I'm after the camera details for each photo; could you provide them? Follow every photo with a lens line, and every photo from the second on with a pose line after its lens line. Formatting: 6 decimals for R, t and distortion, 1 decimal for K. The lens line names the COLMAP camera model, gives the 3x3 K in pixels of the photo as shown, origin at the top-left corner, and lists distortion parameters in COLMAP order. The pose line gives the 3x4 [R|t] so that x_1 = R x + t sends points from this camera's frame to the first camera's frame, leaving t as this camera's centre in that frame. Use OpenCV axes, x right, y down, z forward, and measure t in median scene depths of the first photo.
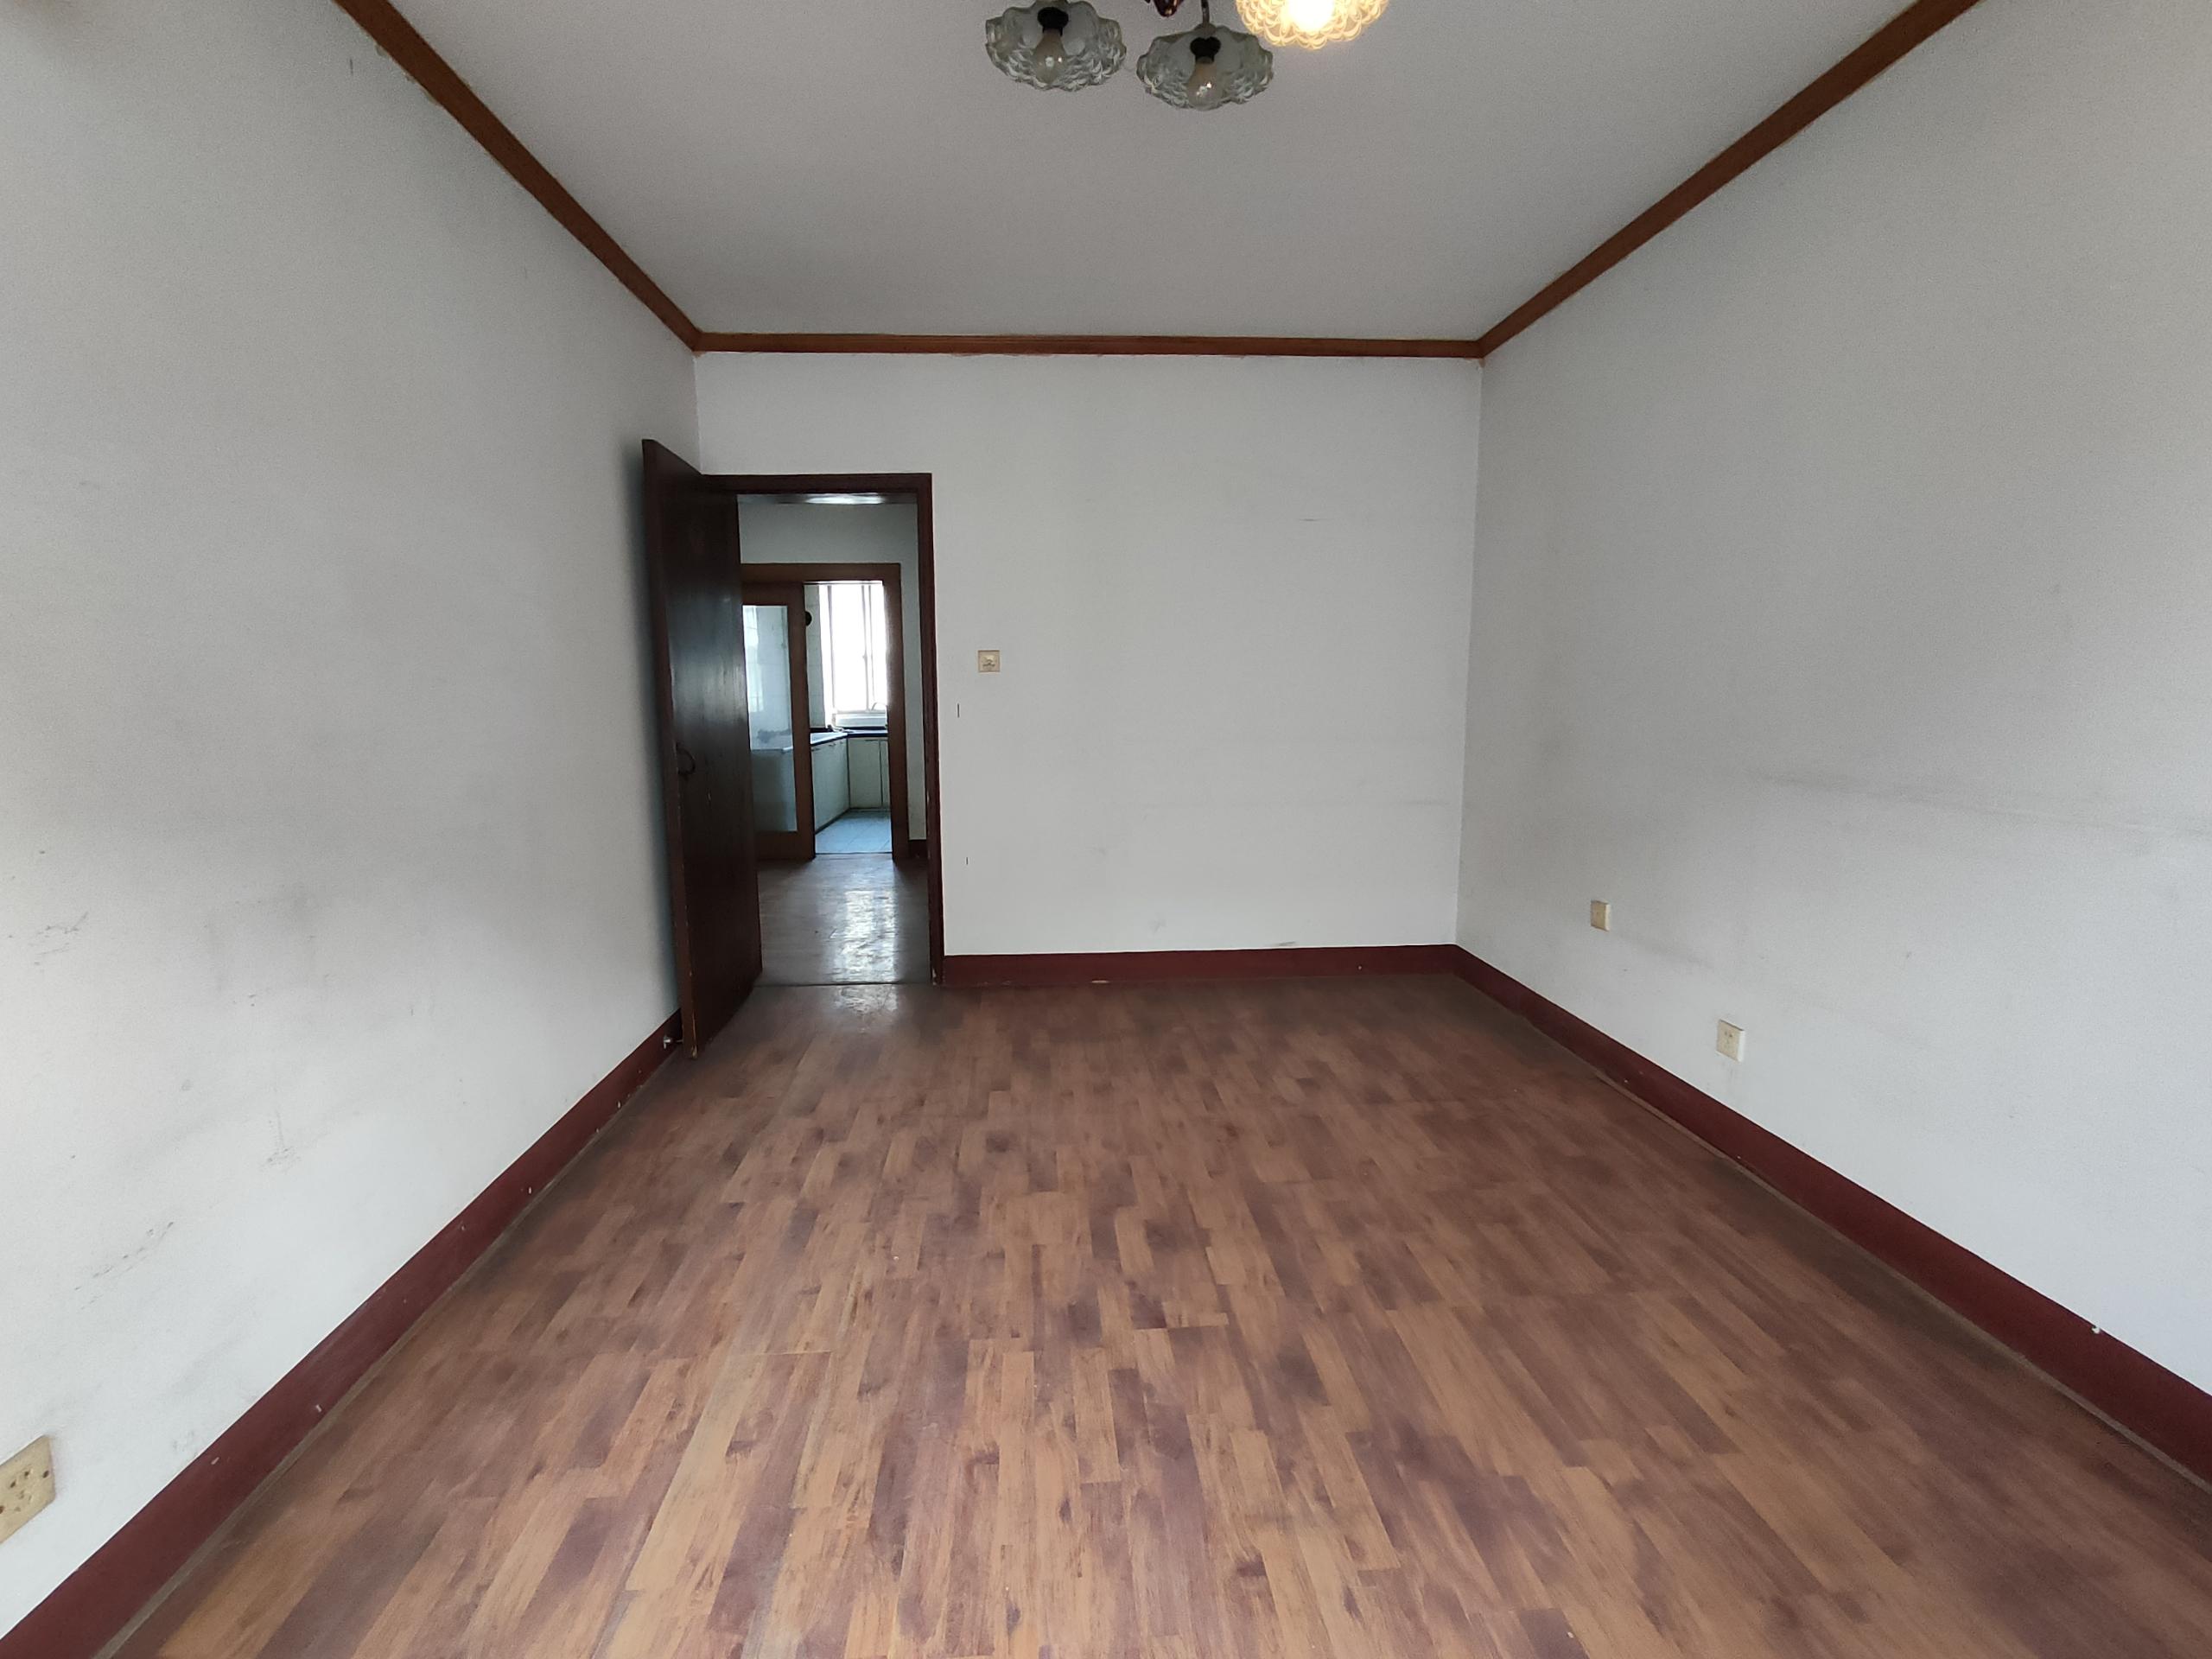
lens RADIAL K [[988.4, 0, 1097.7], [0, 988.4, 834.8], [0, 0, 1]] dist [-0.002046, 0.000310]
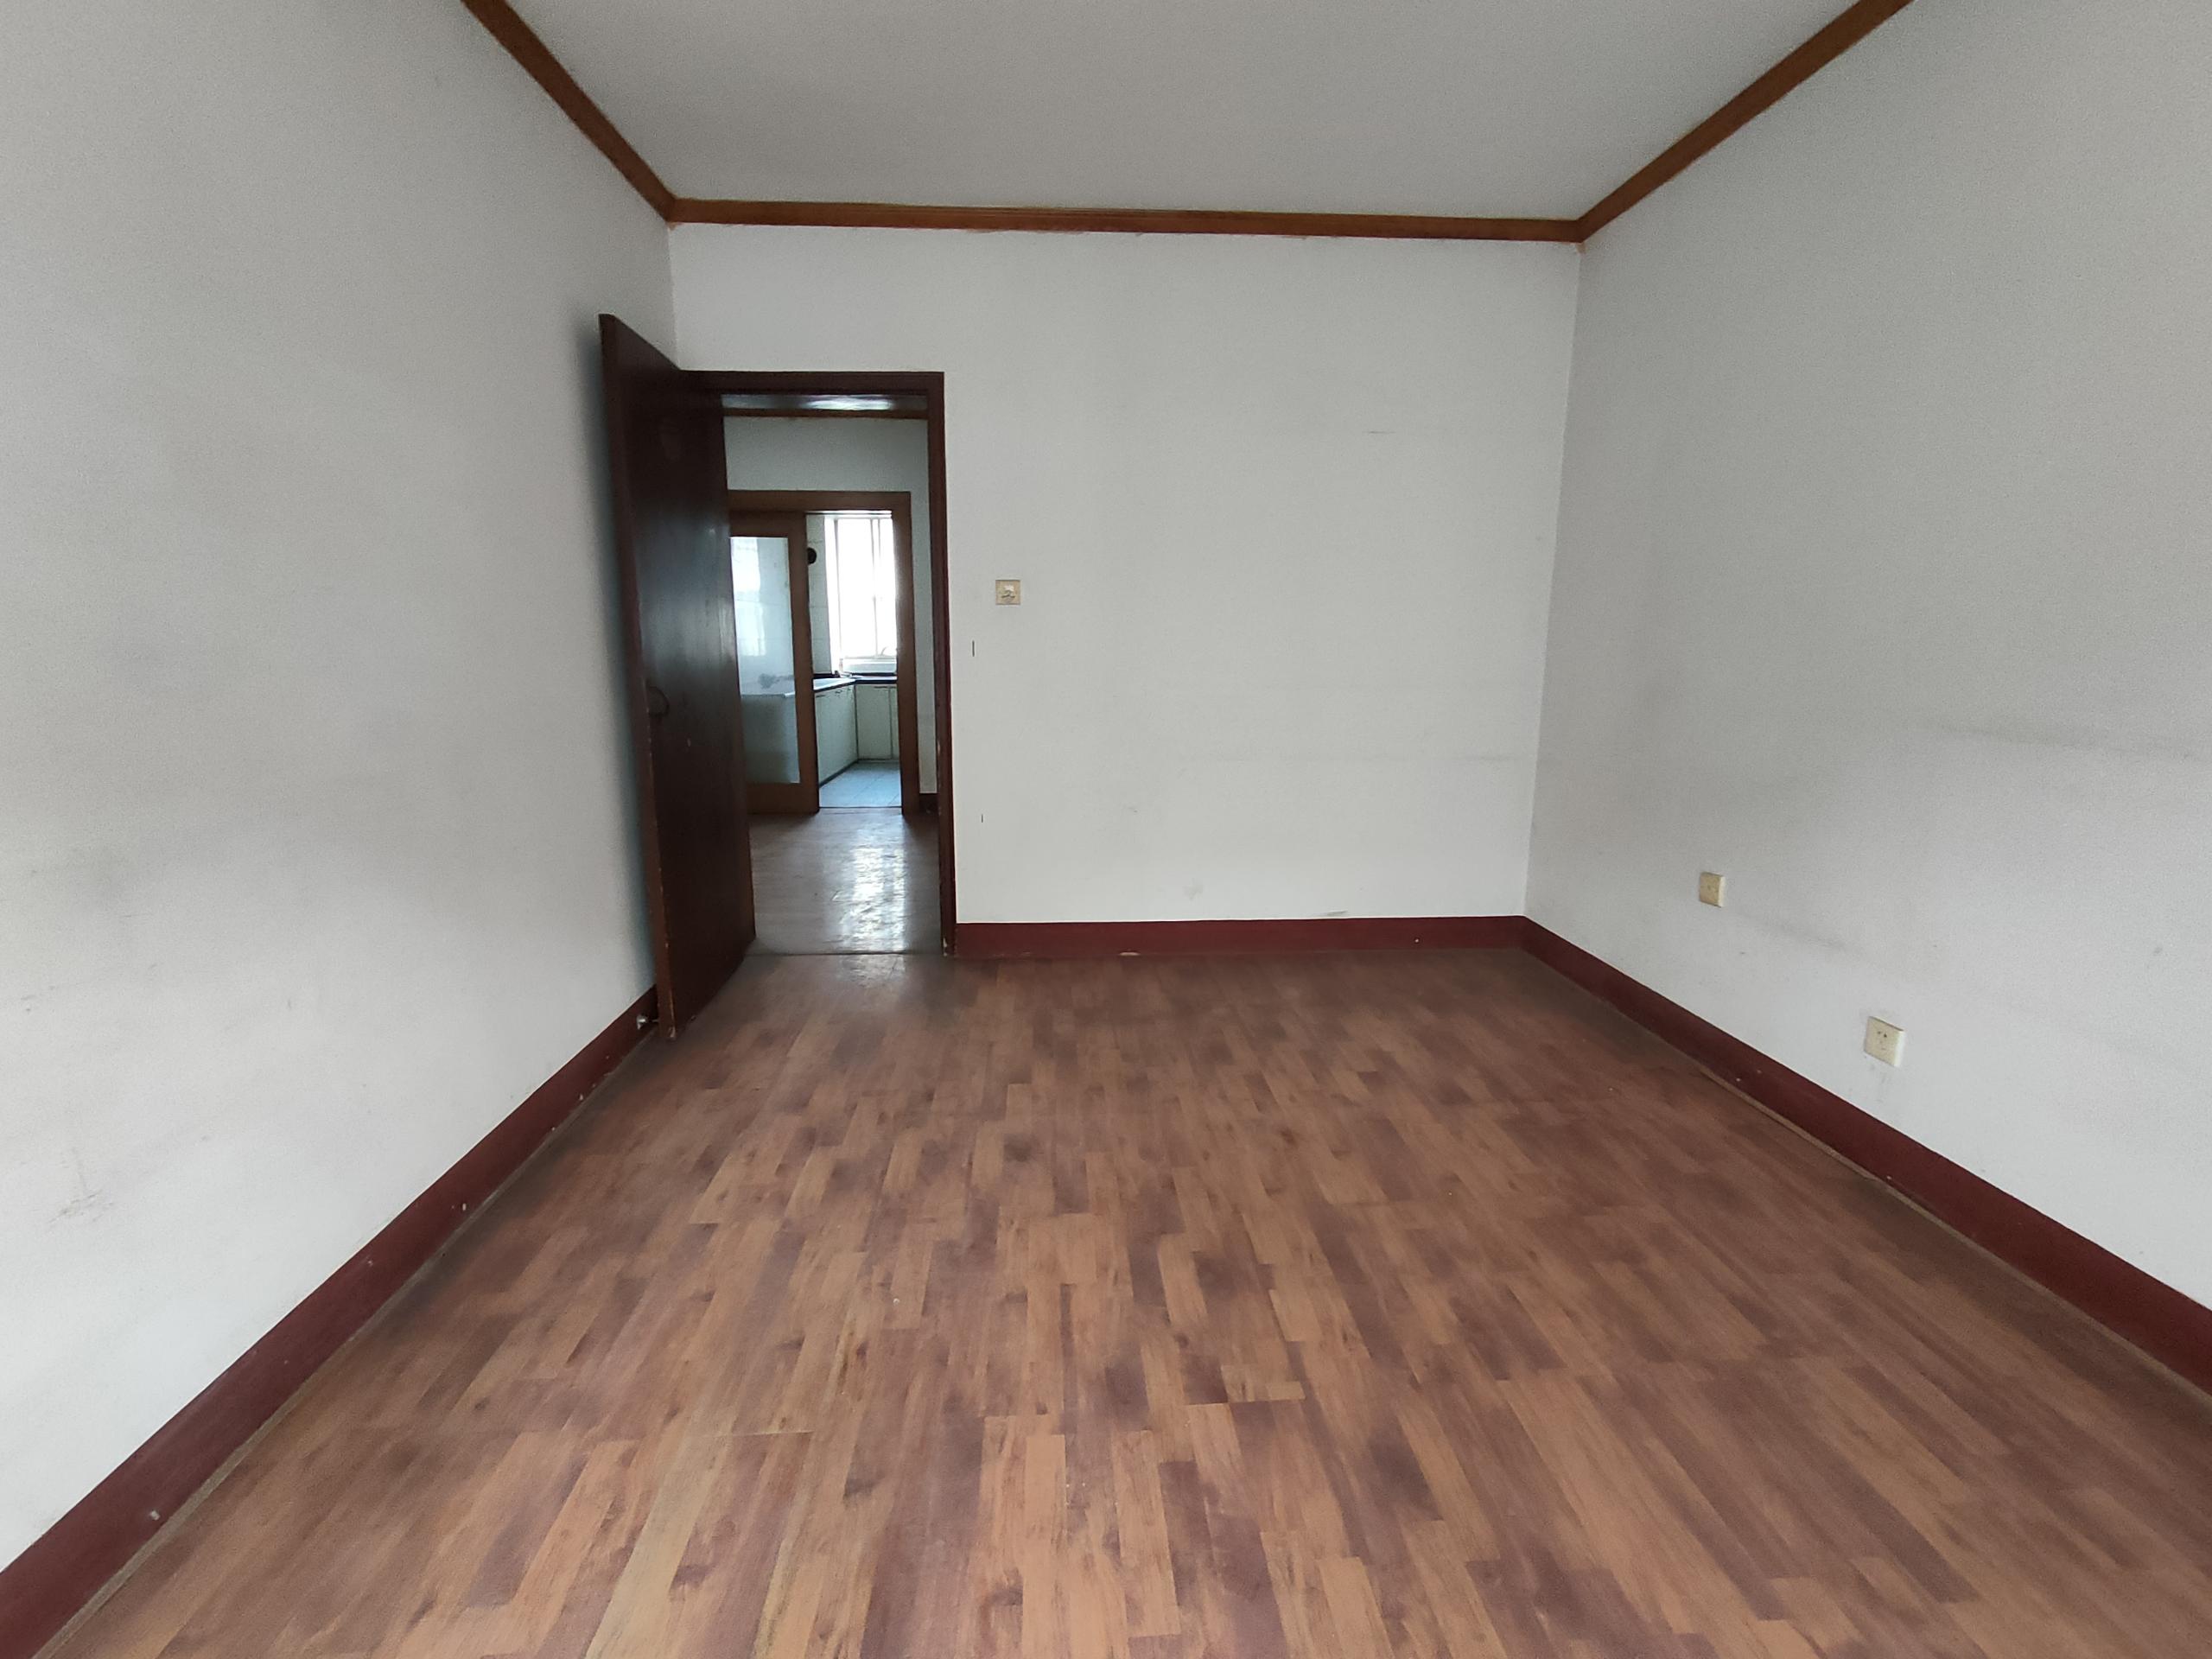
lens RADIAL K [[1003.1, 0, 1106.0], [0, 1003.1, 829.5], [0, 0, 1]] dist [-0.003672, 0.004044]
pose [[0.999927, 0.009475, -0.007498, -0.023853], [-0.009171, 0.999174, 0.039581, -0.001089], [0.007867, -0.039510, 0.999188, 0.165133]]
